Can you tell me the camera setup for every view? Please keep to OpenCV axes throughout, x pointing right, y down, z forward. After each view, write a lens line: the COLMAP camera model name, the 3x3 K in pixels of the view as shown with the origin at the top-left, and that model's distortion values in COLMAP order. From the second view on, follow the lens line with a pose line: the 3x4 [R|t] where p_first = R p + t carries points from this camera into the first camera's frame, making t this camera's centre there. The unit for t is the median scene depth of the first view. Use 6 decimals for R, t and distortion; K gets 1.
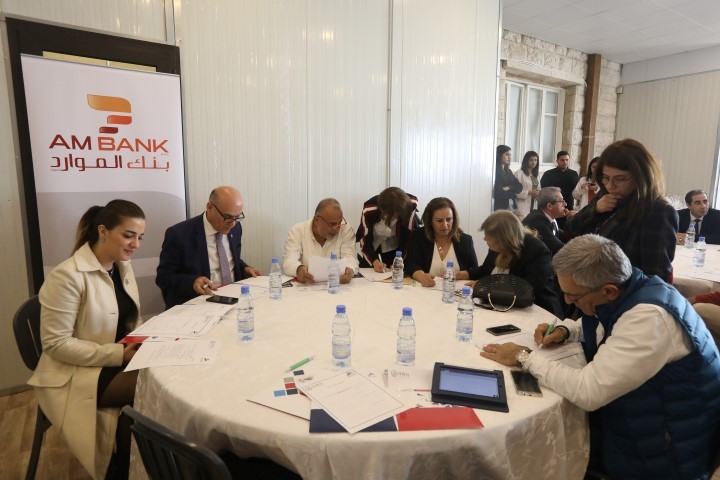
lens RADIAL K [[437.8, 0, 360.0], [0, 437.8, 240.0], [0, 0, 1]] dist [-0.000874, 0.000947]
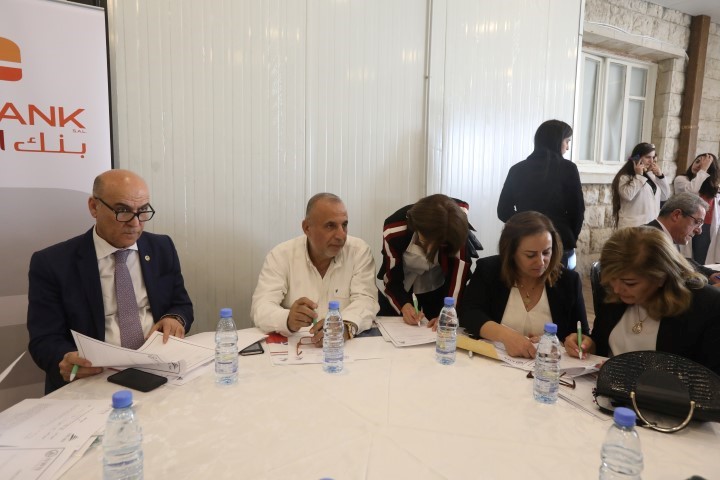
lens RADIAL K [[507.0, 0, 360.0], [0, 507.0, 240.0], [0, 0, 1]] dist [-0.031807, 0.084075]
pose [[0.998886, 0.015923, -0.044429, 0.000768], [-0.017125, 0.999494, -0.026800, -0.019340], [0.043979, 0.027531, 0.998653, 0.231494]]
